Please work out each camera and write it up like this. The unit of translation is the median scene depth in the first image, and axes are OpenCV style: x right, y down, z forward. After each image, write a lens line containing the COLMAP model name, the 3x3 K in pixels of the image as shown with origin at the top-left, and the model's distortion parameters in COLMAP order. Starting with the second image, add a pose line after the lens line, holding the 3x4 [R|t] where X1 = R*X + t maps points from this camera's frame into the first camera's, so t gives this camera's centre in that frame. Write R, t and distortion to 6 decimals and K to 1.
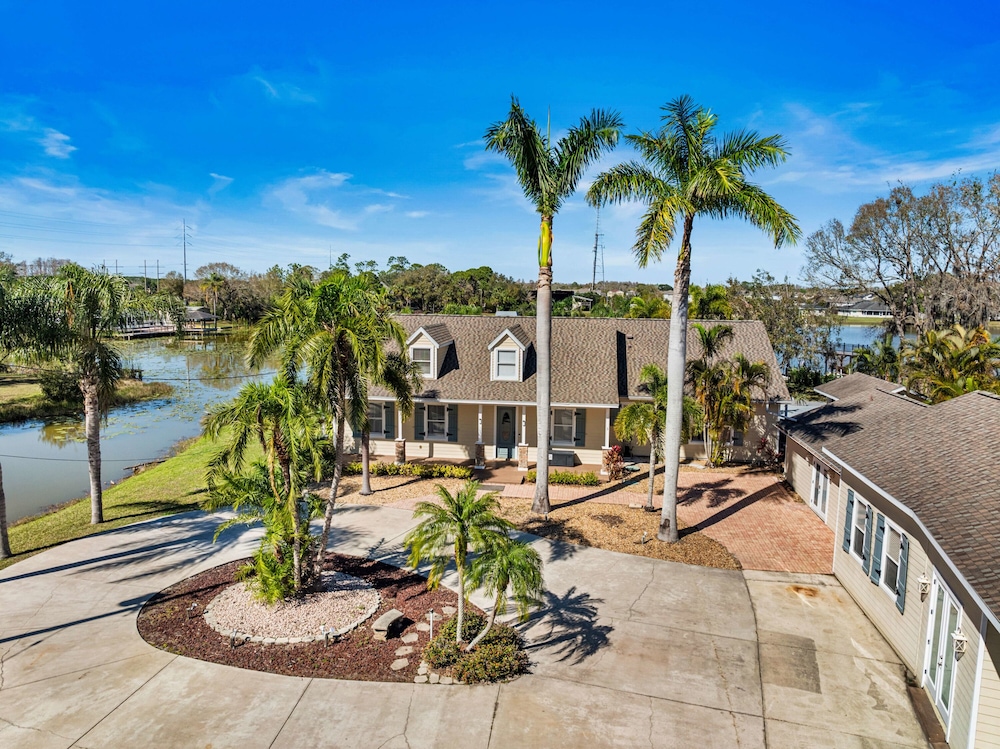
lens RADIAL K [[707.7, 0, 505.6], [0, 707.7, 373.8], [0, 0, 1]] dist [-0.043099, 0.006223]
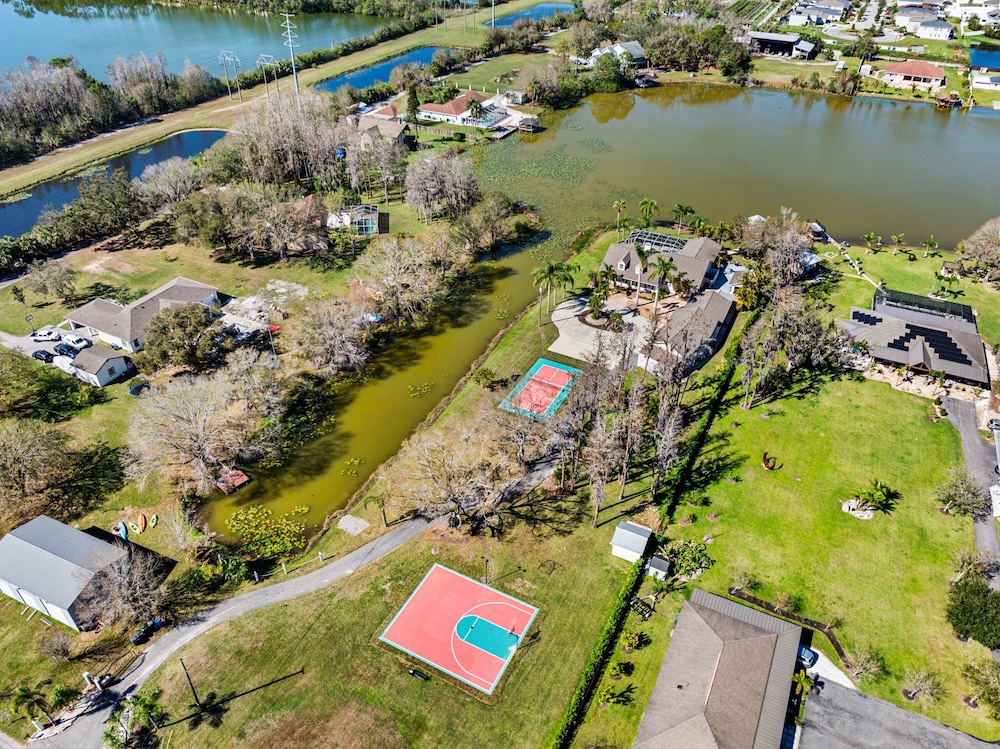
lens RADIAL K [[706.5, 0, 512.3], [0, 706.5, 375.6], [0, 0, 1]] dist [-0.038616, -0.001098]
pose [[0.945013, 0.191695, -0.264958, 0.808625], [-0.036938, 0.867573, 0.495936, -2.355759], [0.324939, -0.458879, 0.826949, -4.805684]]
